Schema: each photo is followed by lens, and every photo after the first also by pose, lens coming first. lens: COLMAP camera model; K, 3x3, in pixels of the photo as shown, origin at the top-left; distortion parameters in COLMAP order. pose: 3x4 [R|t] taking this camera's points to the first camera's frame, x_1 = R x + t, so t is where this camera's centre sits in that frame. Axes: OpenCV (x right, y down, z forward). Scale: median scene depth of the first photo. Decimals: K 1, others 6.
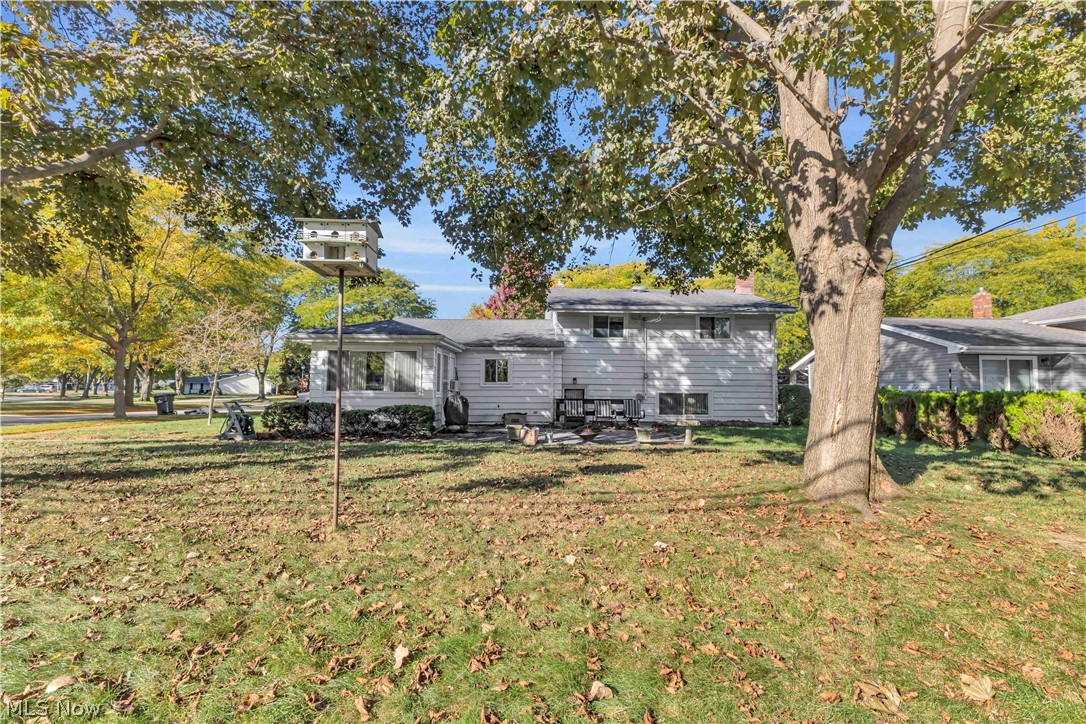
lens RADIAL K [[474.0, 0, 542.5], [0, 474.0, 362.4], [0, 0, 1]] dist [0.010988, -0.001517]
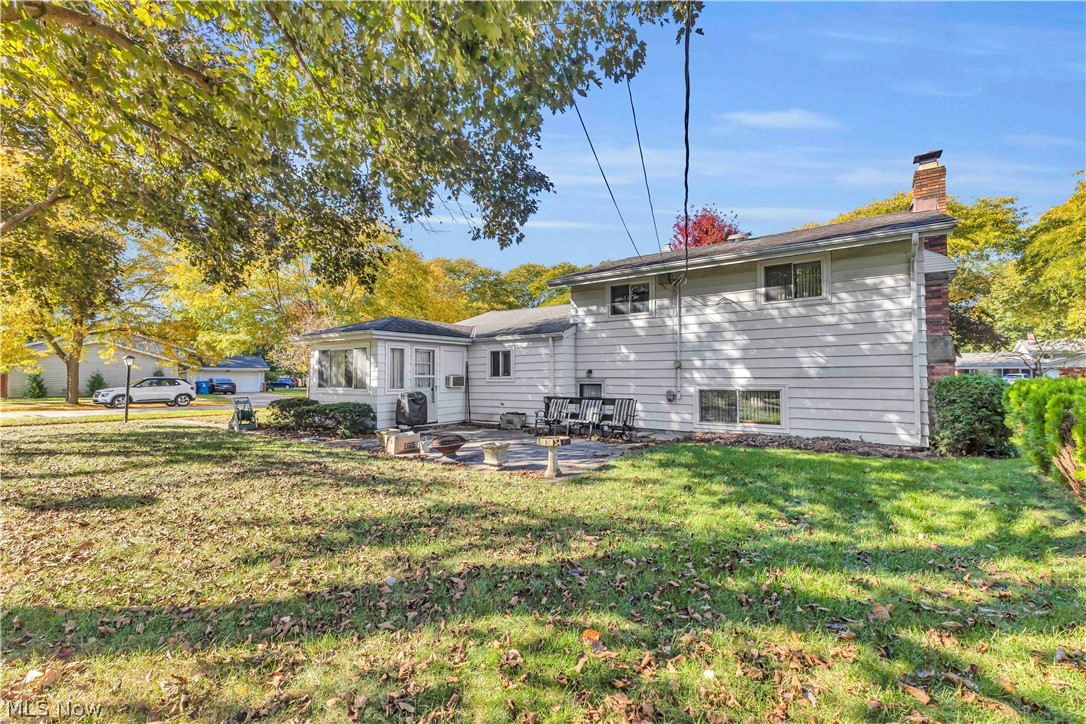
lens RADIAL K [[474.0, 0, 537.3], [0, 474.0, 362.0], [0, 0, 1]] dist [0.010988, -0.001517]
pose [[0.805380, -0.030587, -0.591969, 0.458317], [0.041994, 0.999103, 0.005508, 0.011734], [0.591269, -0.029295, 0.805942, 0.320148]]
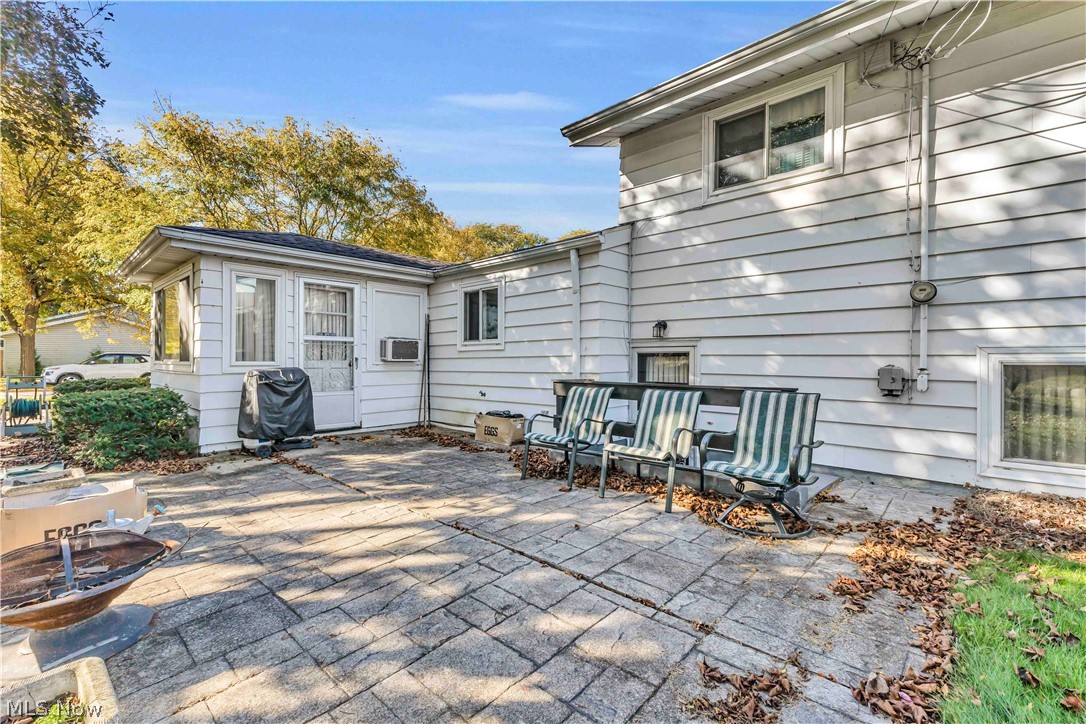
lens RADIAL K [[474.0, 0, 538.6], [0, 474.0, 367.5], [0, 0, 1]] dist [0.010988, -0.001517]
pose [[0.731362, 0.002080, -0.681986, 0.238547], [0.040512, 0.998097, 0.046489, 0.045986], [0.680785, -0.061629, 0.729886, 0.679332]]
